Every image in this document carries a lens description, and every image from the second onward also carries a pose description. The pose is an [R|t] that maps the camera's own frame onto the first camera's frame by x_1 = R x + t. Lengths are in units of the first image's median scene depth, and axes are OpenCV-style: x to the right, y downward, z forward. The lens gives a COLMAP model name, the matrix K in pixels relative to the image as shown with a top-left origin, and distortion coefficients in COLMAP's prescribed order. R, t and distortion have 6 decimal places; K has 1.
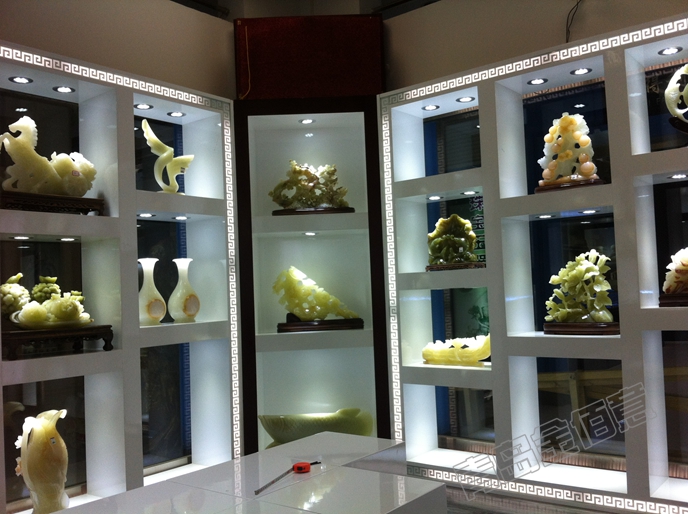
lens RADIAL K [[668.5, 0, 344.0], [0, 668.5, 257.0], [0, 0, 1]] dist [0.095652, -0.427050]
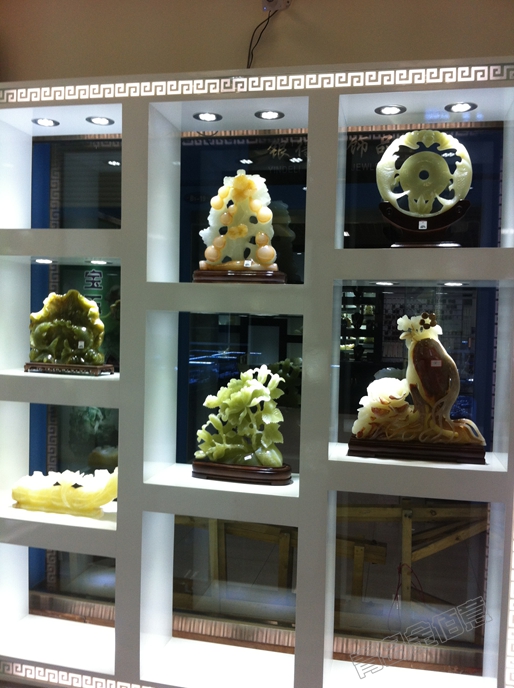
lens RADIAL K [[580.2, 0, 244.8], [0, 580.2, 345.2], [0, 0, 1]] dist [0.103370, -0.272537]
pose [[0.881508, 0.037784, 0.470655, 0.043987], [-0.095134, 0.990563, 0.098658, -0.091032], [-0.462486, -0.131743, 0.876784, 0.424570]]
